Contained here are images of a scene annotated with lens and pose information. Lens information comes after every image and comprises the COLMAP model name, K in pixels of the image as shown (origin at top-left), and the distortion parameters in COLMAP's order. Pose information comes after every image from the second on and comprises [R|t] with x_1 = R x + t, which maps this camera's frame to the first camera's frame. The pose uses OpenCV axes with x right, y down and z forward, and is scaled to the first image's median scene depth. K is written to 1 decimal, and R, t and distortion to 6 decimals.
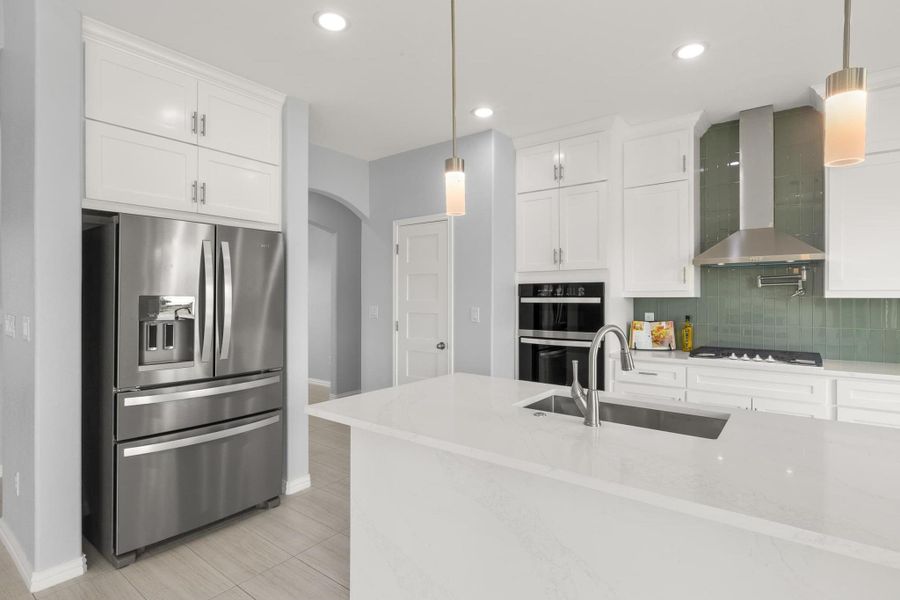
lens RADIAL K [[460.0, 0, 443.5], [0, 460.0, 297.1], [0, 0, 1]] dist [-0.009710, 0.000466]
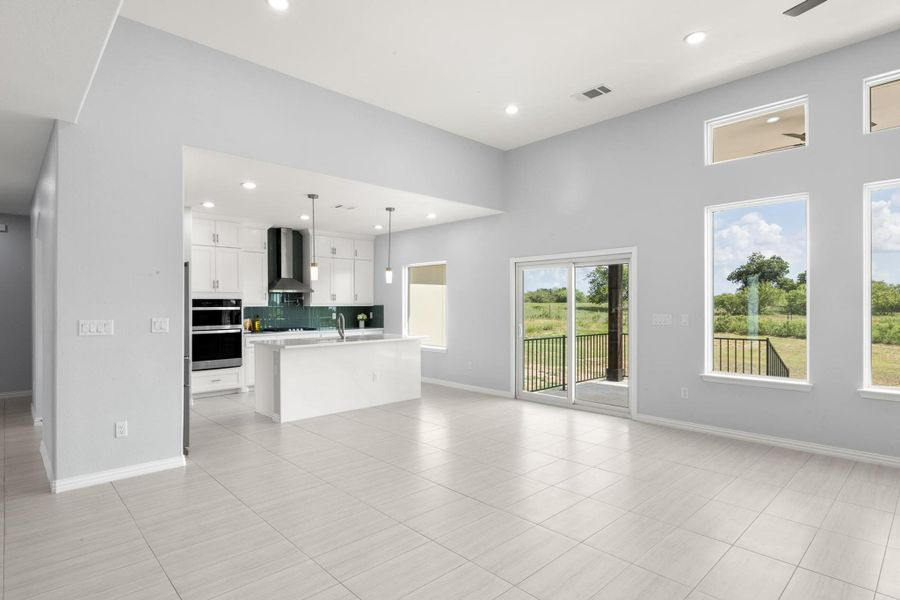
lens RADIAL K [[460.0, 0, 447.2], [0, 460.0, 302.0], [0, 0, 1]] dist [-0.009710, 0.000466]
pose [[0.167595, 0.005860, 0.985839, -1.471803], [0.005580, 0.999961, -0.006892, -0.000999], [-0.985840, 0.006657, 0.167556, -0.218676]]
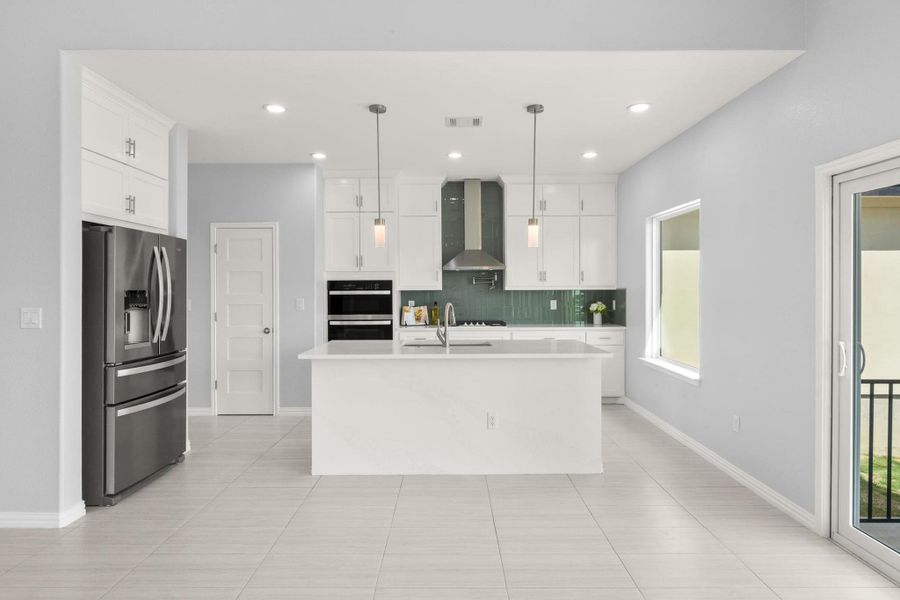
lens RADIAL K [[525.0, 0, 449.0], [0, 525.0, 291.9], [0, 0, 1]] dist [0.012323, 0.002487]
pose [[0.793297, -0.005962, 0.608805, -0.540078], [0.003892, 0.999981, 0.004722, -0.001969], [-0.608822, -0.001377, 0.793306, -0.460564]]
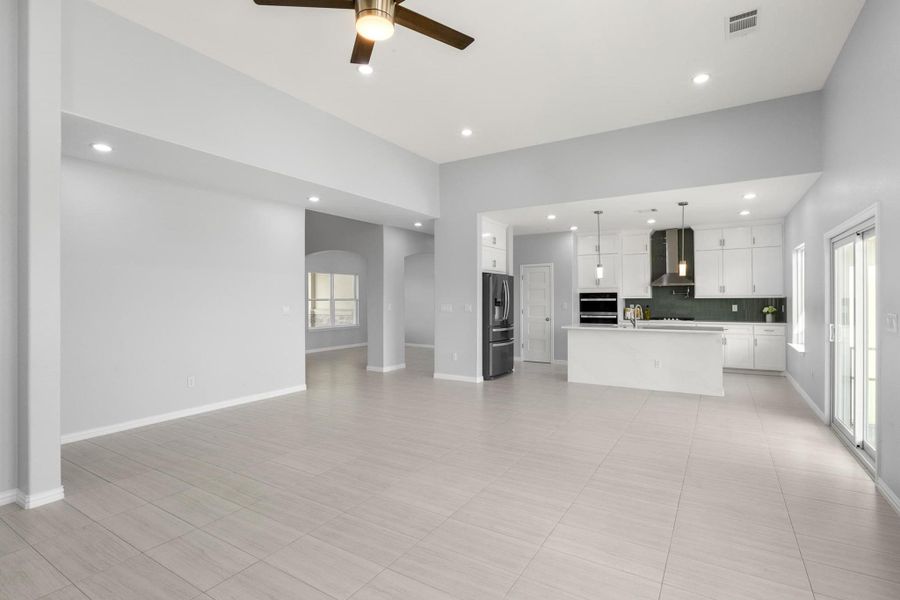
lens RADIAL K [[429.0, 0, 452.6], [0, 429.0, 295.9], [0, 0, 1]] dist [-0.004689, 0.000035]
pose [[0.994249, -0.003536, 0.107034, -0.830015], [0.004477, 0.999953, -0.008556, 0.003051], [-0.106998, 0.008986, 0.994219, -1.301289]]
